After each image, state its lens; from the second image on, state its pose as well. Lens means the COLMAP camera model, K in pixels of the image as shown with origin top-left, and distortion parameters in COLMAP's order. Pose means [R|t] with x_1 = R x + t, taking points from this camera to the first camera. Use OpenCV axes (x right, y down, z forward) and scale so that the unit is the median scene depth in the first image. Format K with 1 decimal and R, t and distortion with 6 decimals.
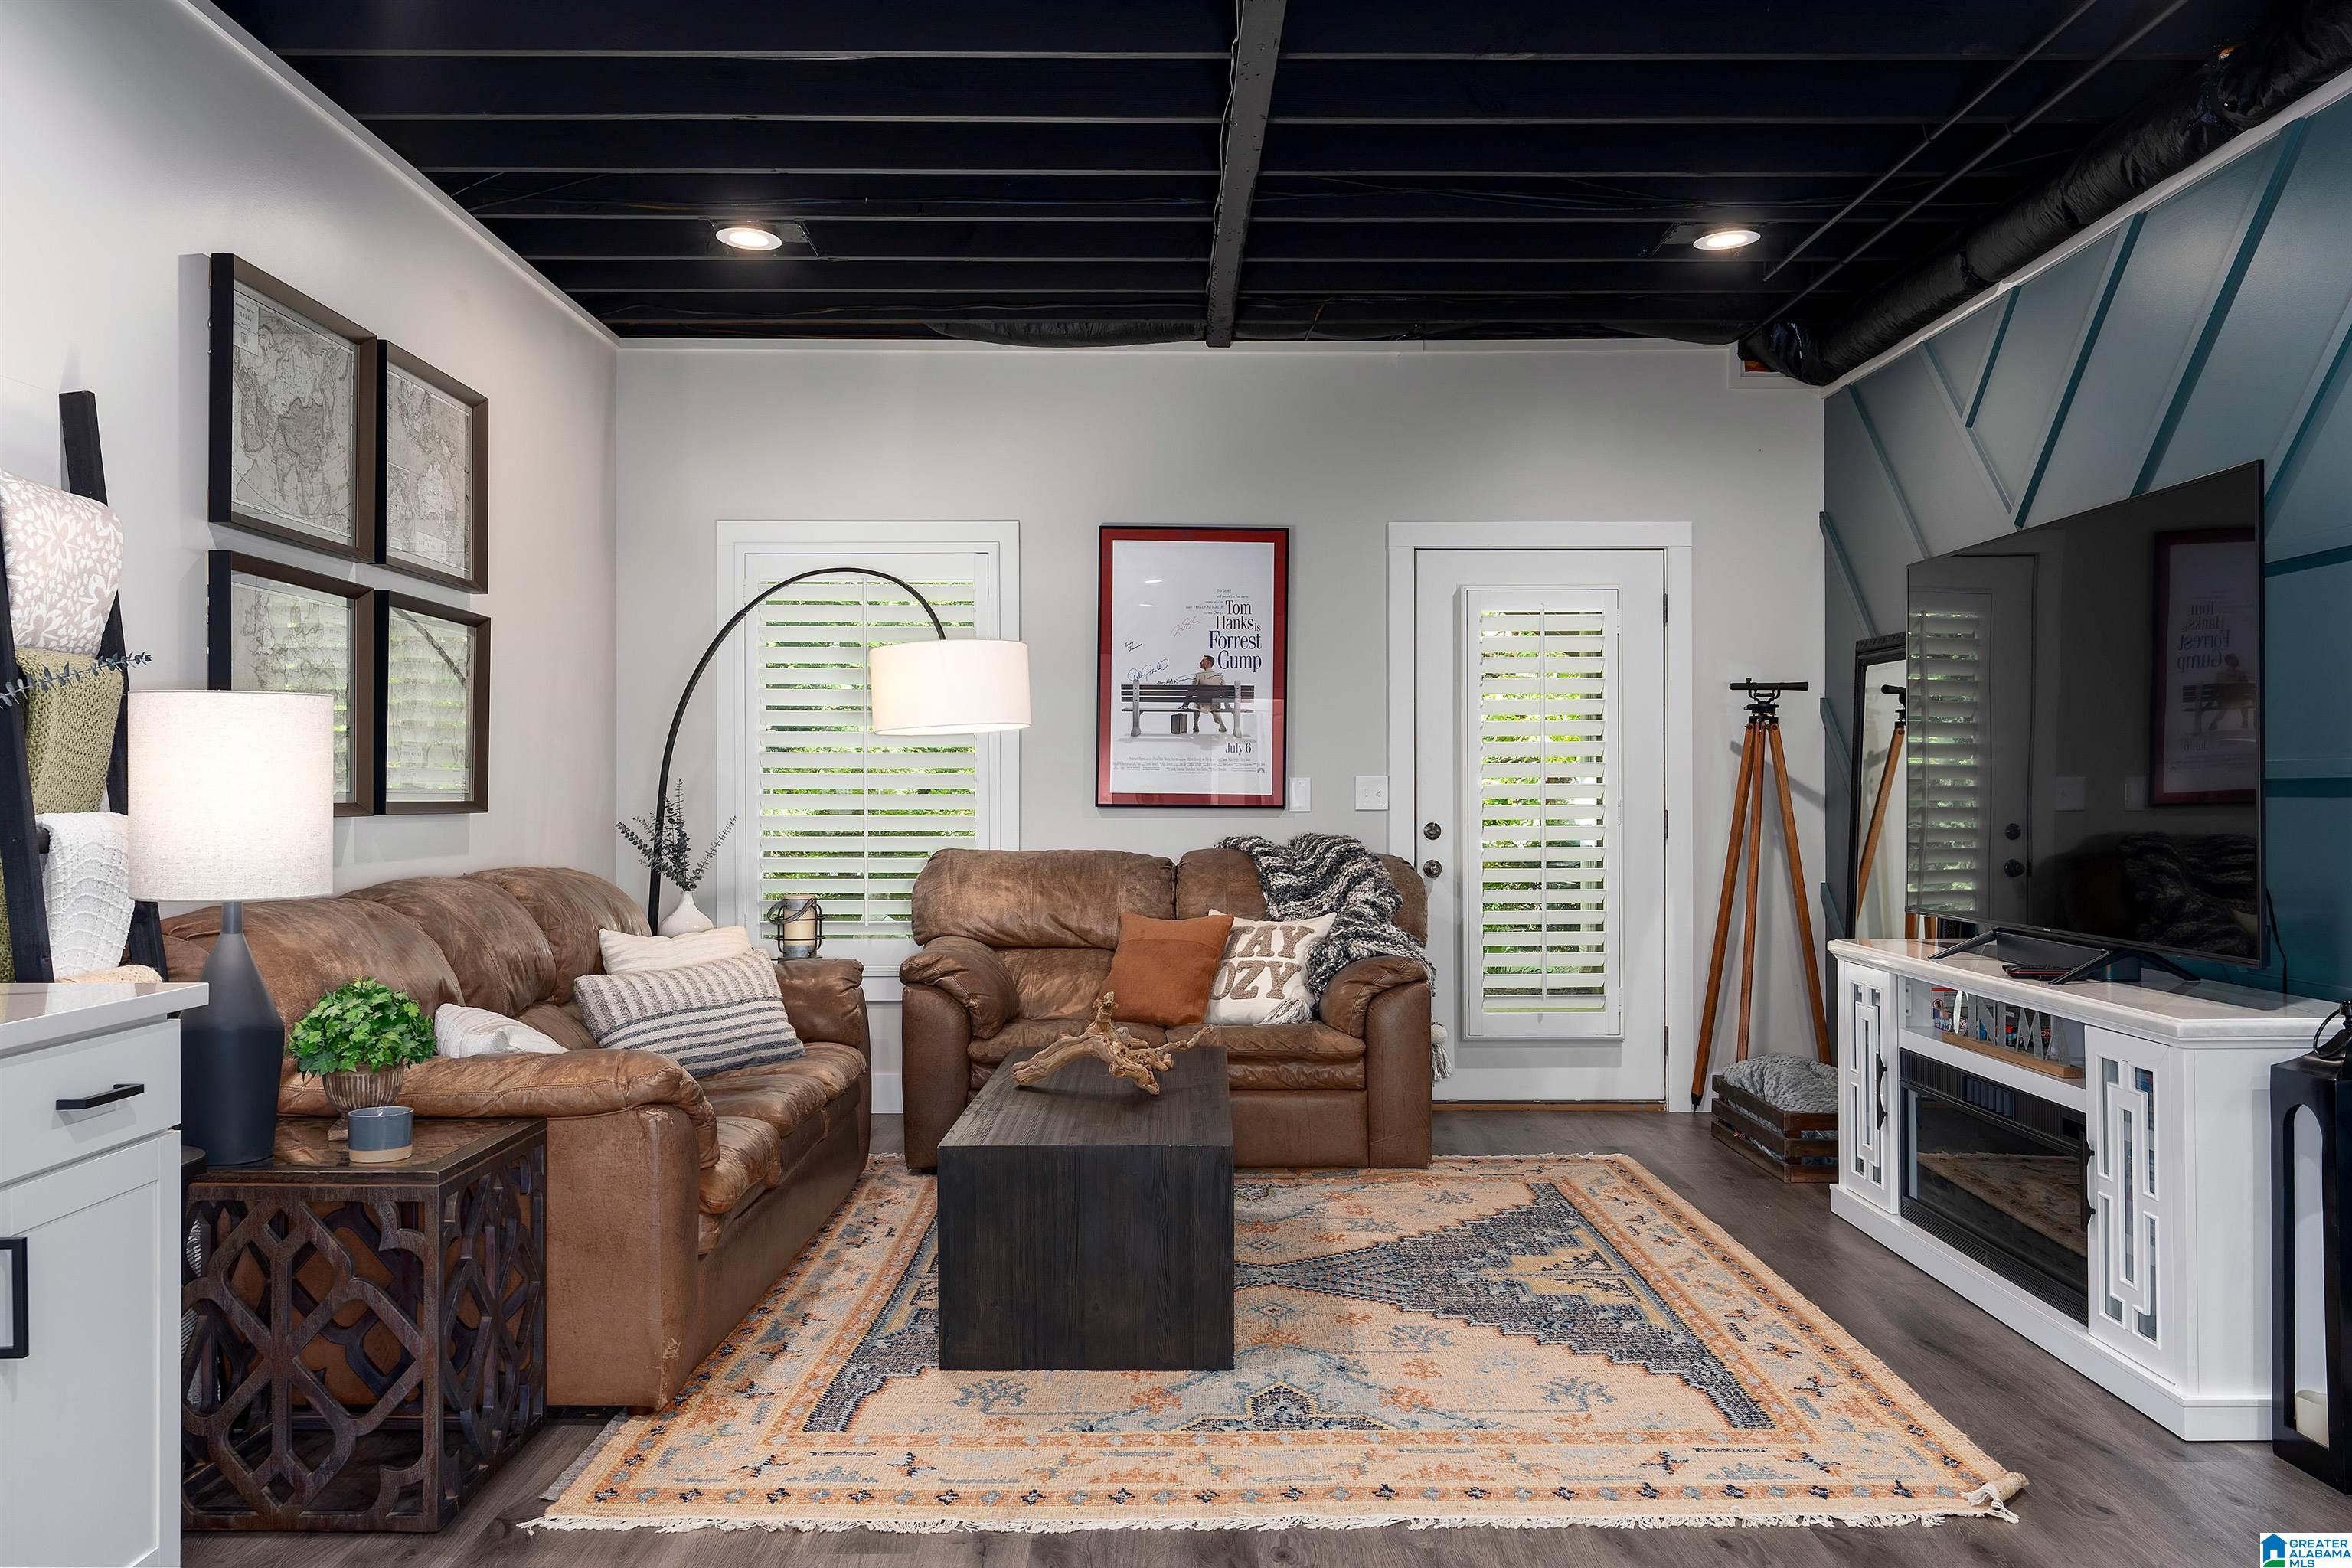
lens RADIAL K [[1948.1, 0, 1176.0], [0, 1948.1, 784.0], [0, 0, 1]] dist [0.005917, 0.000210]
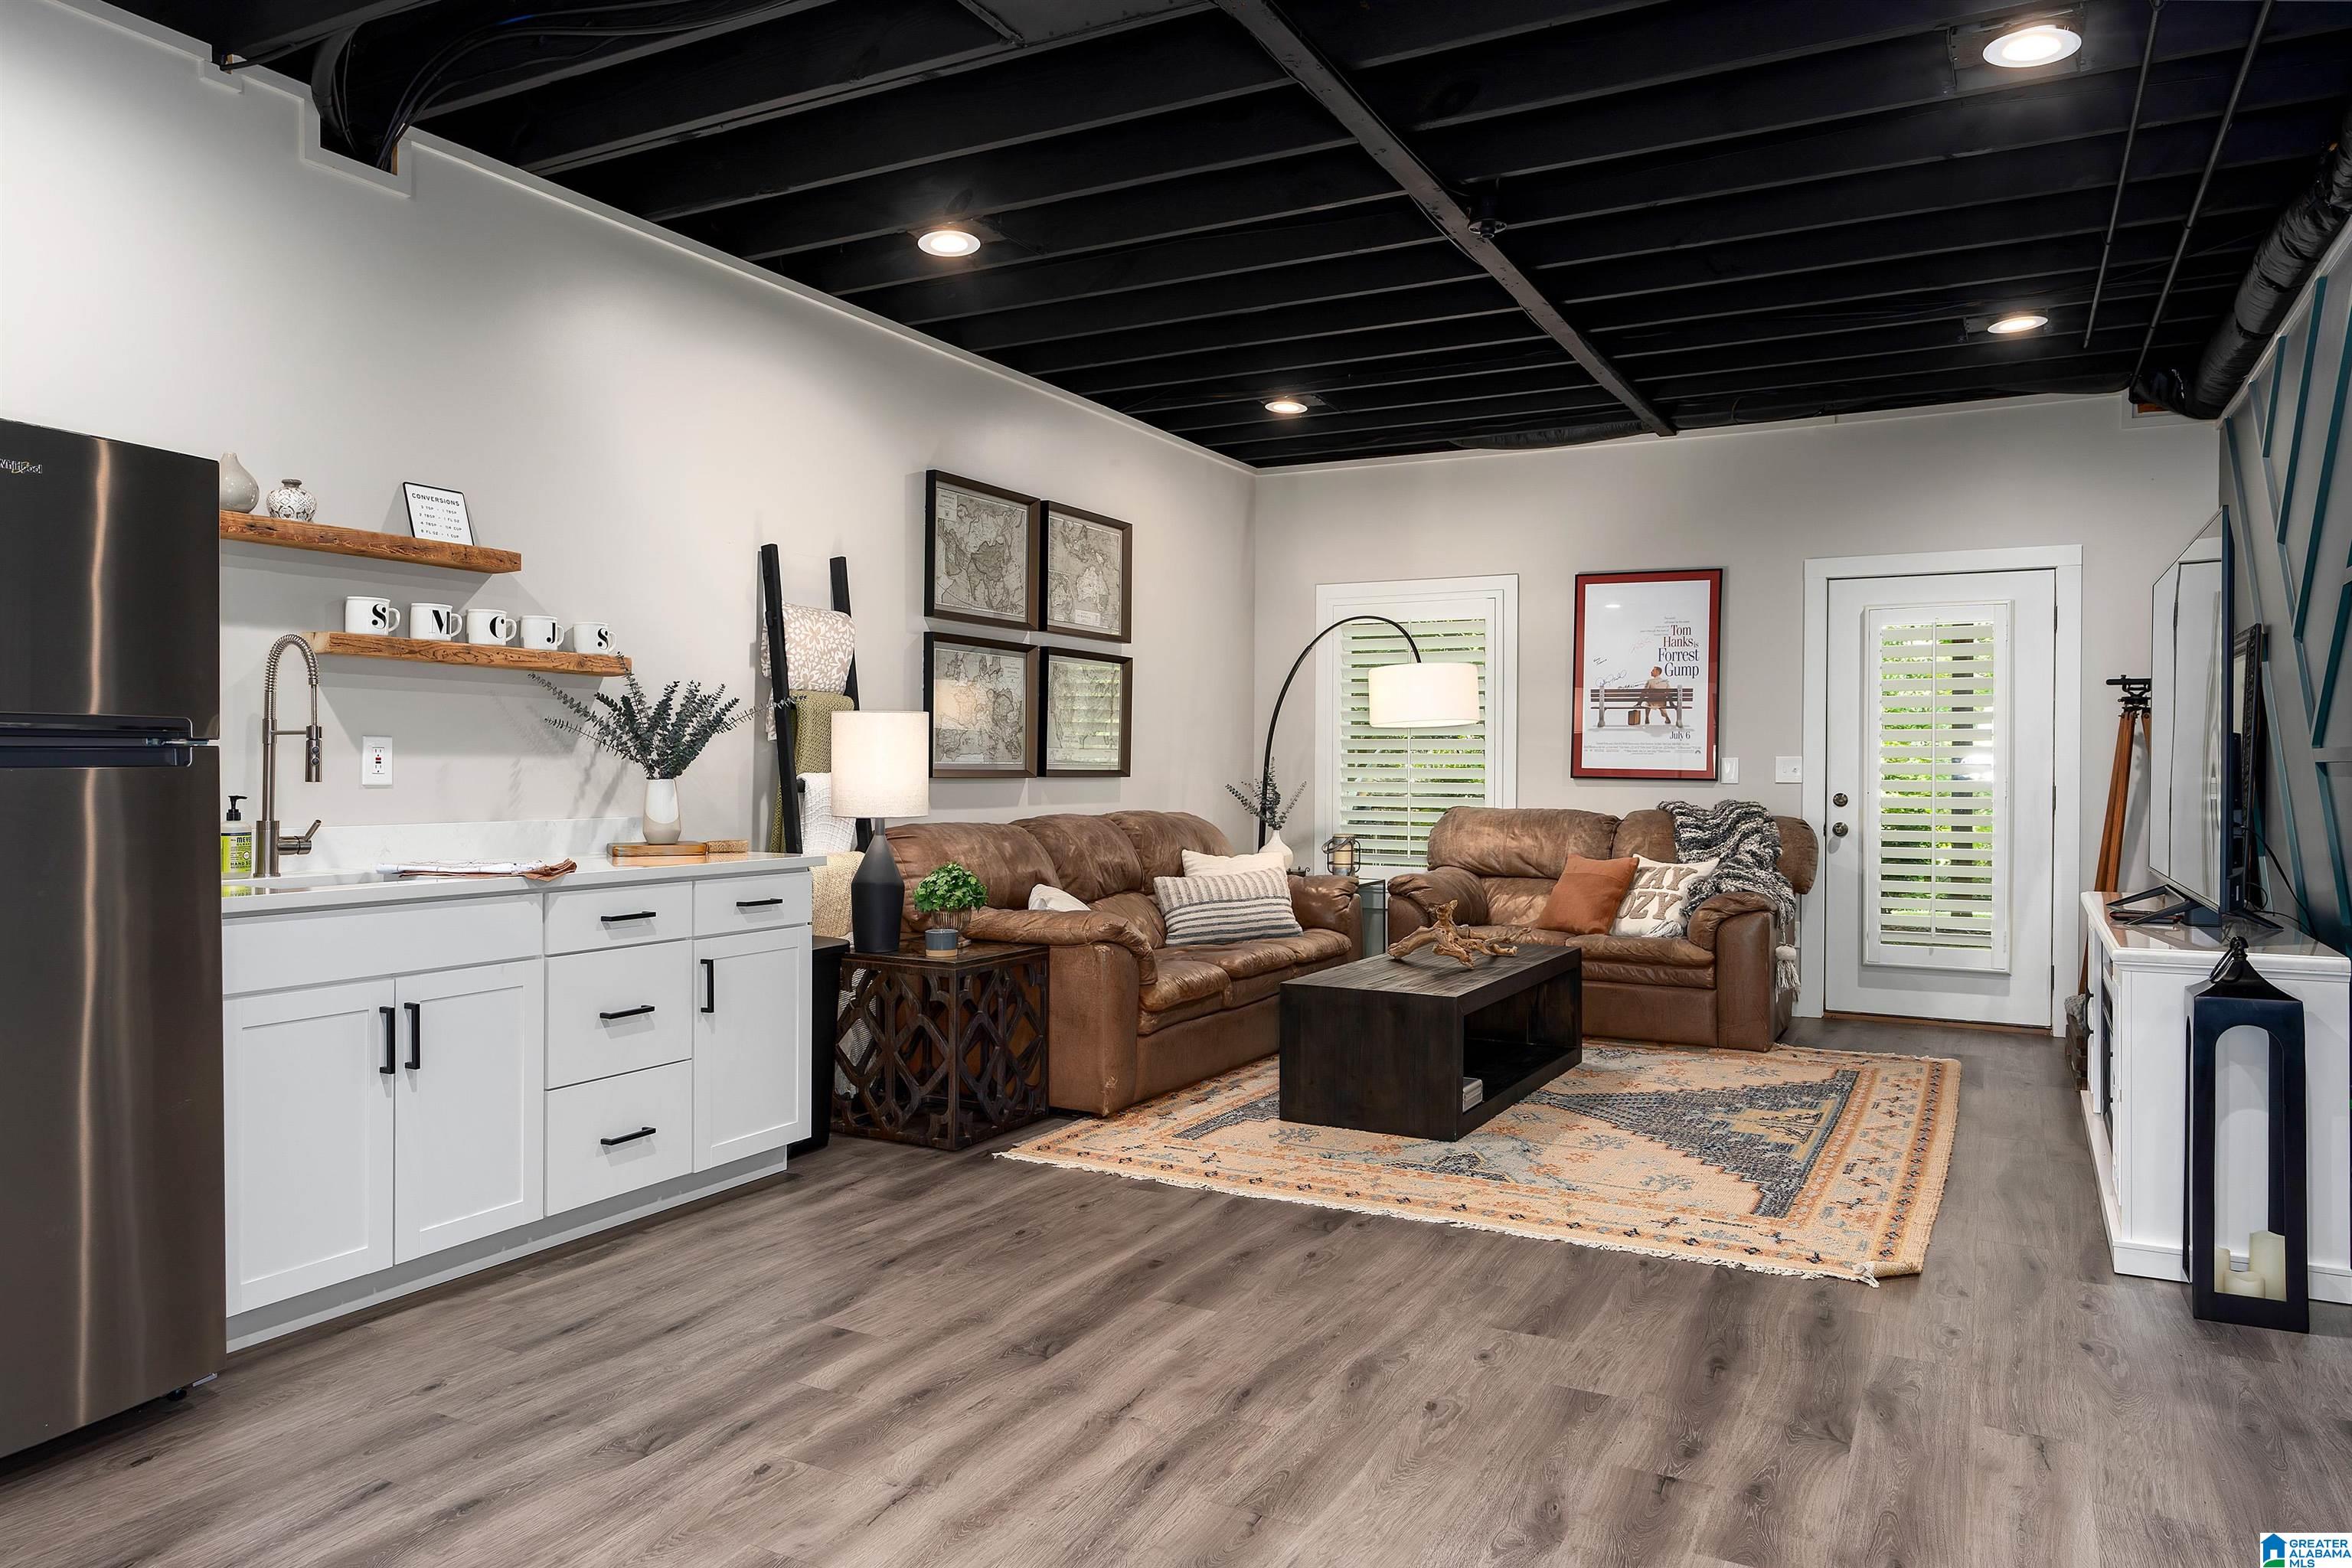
lens RADIAL K [[1550.6, 0, 1176.0], [0, 1550.6, 784.0], [0, 0, 1]] dist [-0.002458, 0.000393]
pose [[0.879925, 0.011844, -0.474965, 0.285204], [-0.004914, 0.999863, 0.015830, -0.000272], [0.475087, -0.011595, 0.879862, -0.122950]]
